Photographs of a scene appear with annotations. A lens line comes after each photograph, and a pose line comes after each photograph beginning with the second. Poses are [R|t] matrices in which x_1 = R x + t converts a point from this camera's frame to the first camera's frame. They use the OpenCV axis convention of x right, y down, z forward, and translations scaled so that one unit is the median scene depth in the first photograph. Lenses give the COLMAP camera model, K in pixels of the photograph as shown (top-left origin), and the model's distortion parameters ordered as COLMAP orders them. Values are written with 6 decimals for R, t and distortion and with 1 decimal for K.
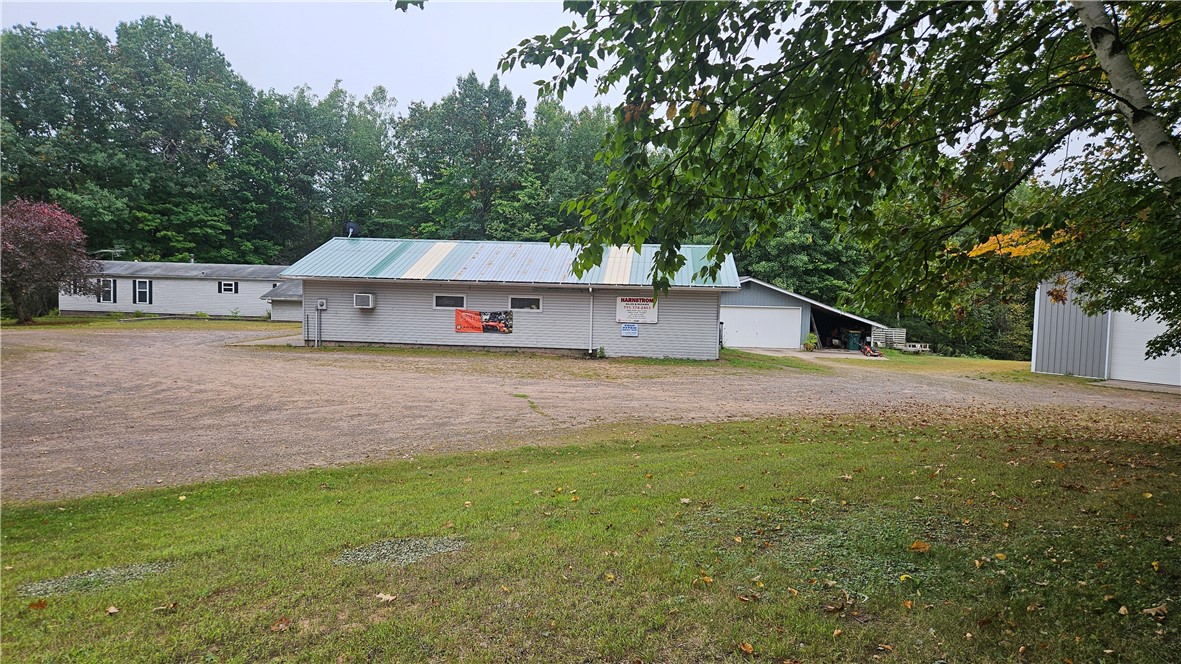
lens RADIAL K [[782.3, 0, 574.0], [0, 782.3, 333.9], [0, 0, 1]] dist [0.028821, -0.003810]
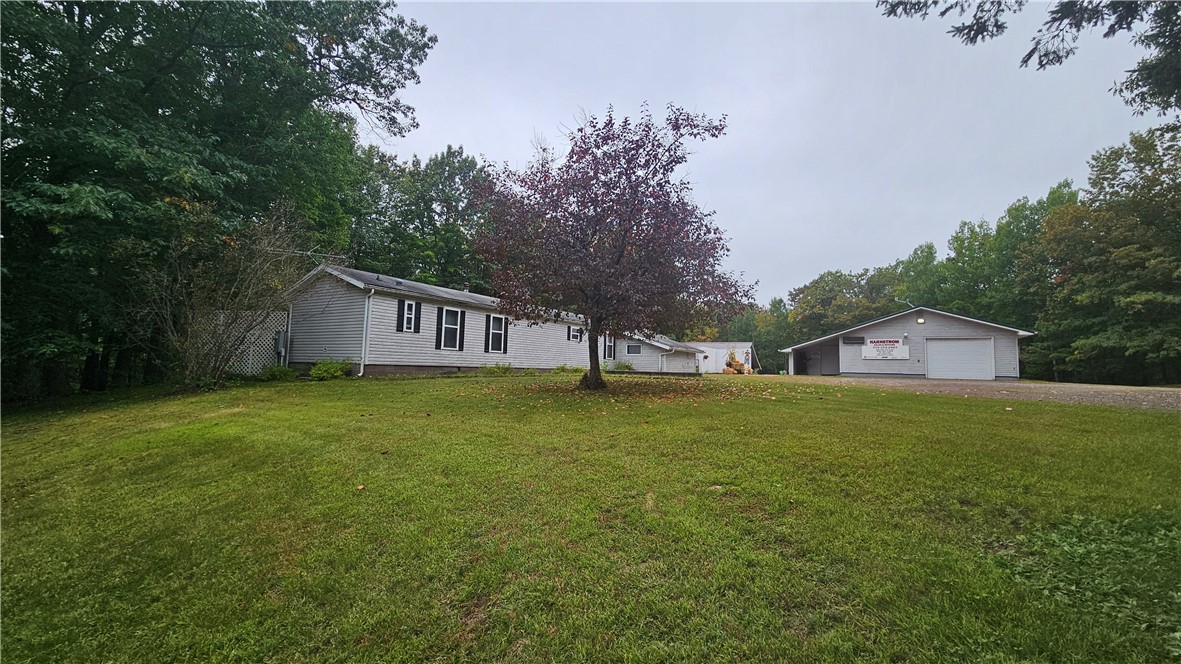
lens RADIAL K [[486.4, 0, 585.5], [0, 486.4, 329.3], [0, 0, 1]] dist [-0.002090, 0.001641]
pose [[0.421754, 0.058262, 0.904836, -0.884303], [0.041590, 0.995640, -0.083494, -0.021998], [-0.905756, 0.072847, 0.417492, 0.784162]]
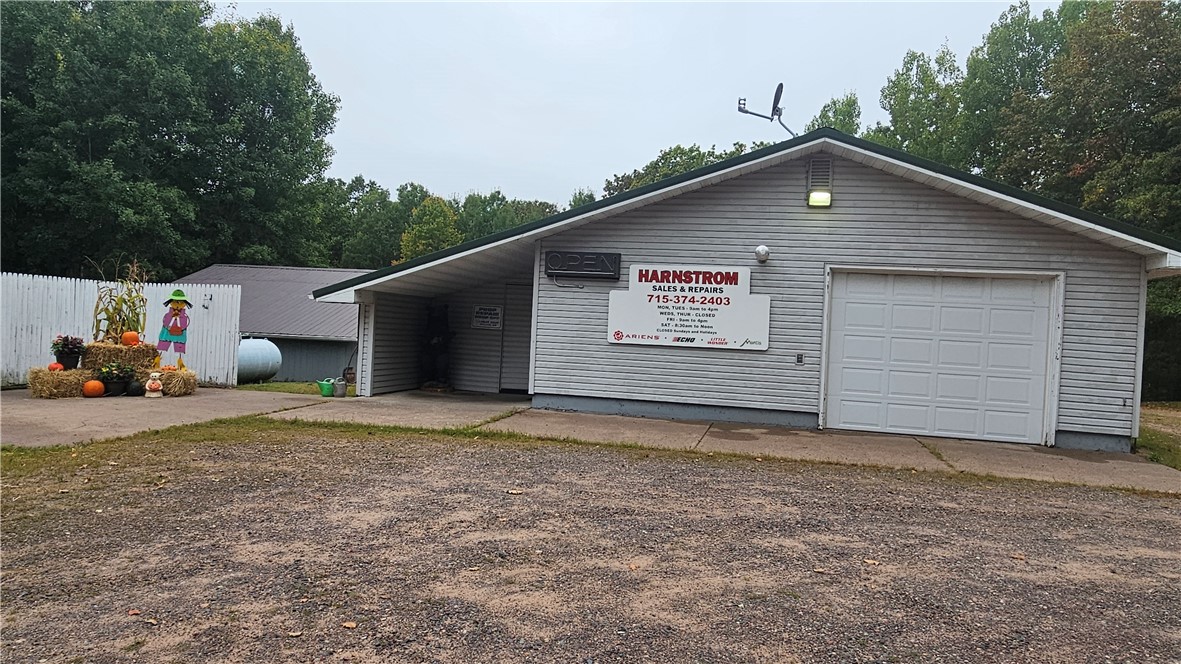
lens RADIAL K [[799.6, 0, 595.2], [0, 799.6, 328.1], [0, 0, 1]] dist [0.004077, 0.002790]
pose [[0.106459, -0.017728, 0.994159, -0.434867], [0.013861, 0.999770, 0.016344, -0.030195], [-0.994221, 0.012040, 0.106680, 0.704448]]
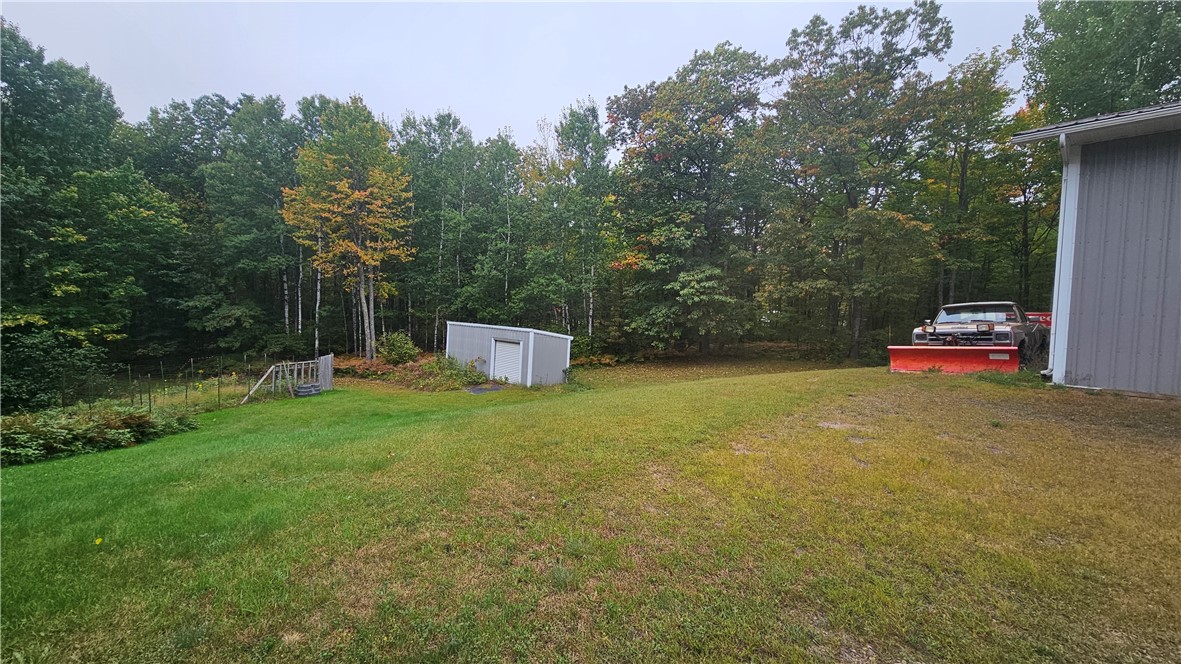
lens RADIAL K [[486.4, 0, 592.1], [0, 486.4, 333.3], [0, 0, 1]] dist [-0.002090, 0.001641]
pose [[-0.128020, -0.066264, 0.989555, 0.414620], [0.005362, 0.997705, 0.067504, -0.003564], [-0.991757, 0.013948, -0.127371, 0.961427]]
